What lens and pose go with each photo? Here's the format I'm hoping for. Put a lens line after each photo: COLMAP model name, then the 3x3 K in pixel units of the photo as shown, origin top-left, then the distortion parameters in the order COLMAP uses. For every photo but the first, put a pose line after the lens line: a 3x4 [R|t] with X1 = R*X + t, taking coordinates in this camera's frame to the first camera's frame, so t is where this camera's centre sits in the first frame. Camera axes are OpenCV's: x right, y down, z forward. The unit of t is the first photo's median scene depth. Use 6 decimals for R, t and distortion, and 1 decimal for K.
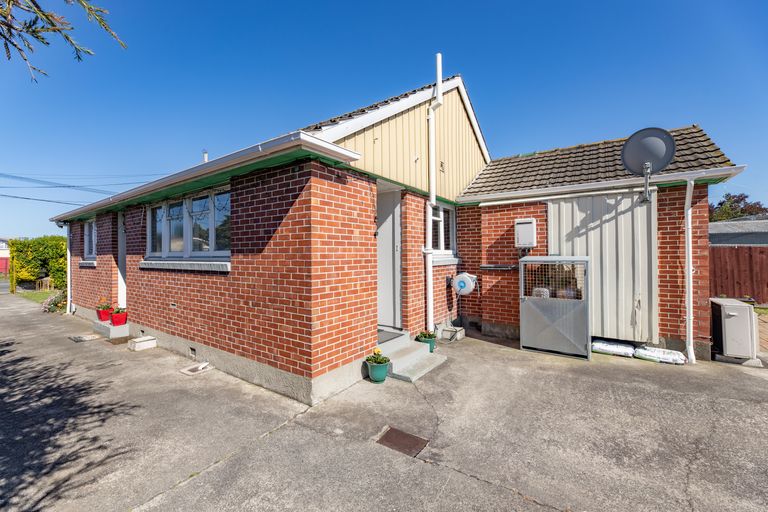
lens RADIAL K [[317.7, 0, 389.0], [0, 317.7, 251.4], [0, 0, 1]] dist [-0.002935, -0.000229]
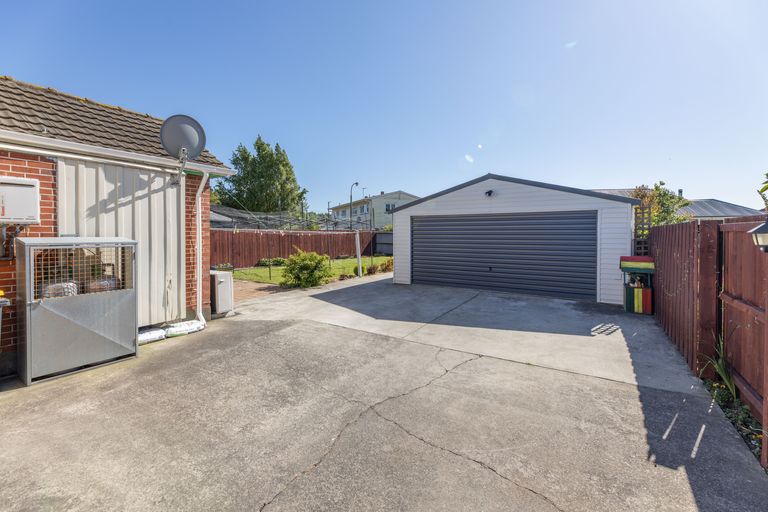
lens RADIAL K [[323.7, 0, 387.0], [0, 323.7, 238.0], [0, 0, 1]] dist [-0.002525, -0.000439]
pose [[-0.040580, -0.004693, 0.999165, -0.271936], [-0.009503, 0.999946, 0.004310, 0.007508], [-0.999131, -0.009320, -0.040622, 0.345922]]
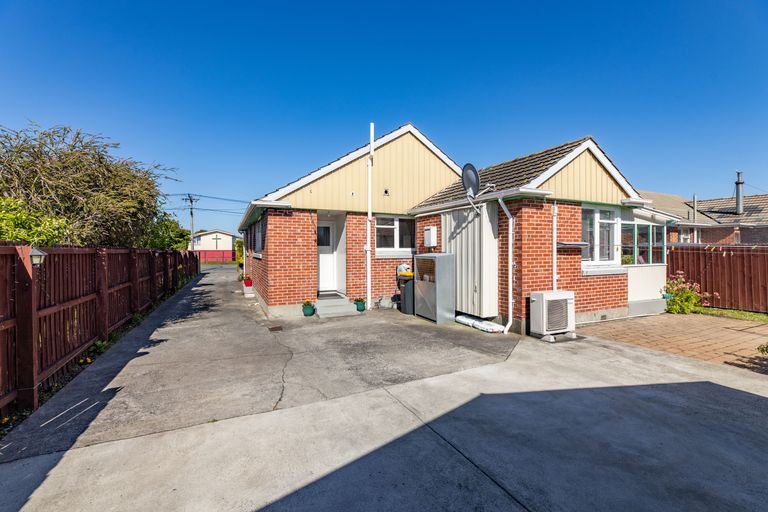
lens RADIAL K [[338.3, 0, 387.6], [0, 338.3, 245.5], [0, 0, 1]] dist [-0.001691, -0.000239]
pose [[0.870534, 0.001498, -0.492105, 1.170191], [-0.000711, 0.999998, 0.001787, -0.023370], [0.492107, -0.001206, 0.870534, -0.467758]]
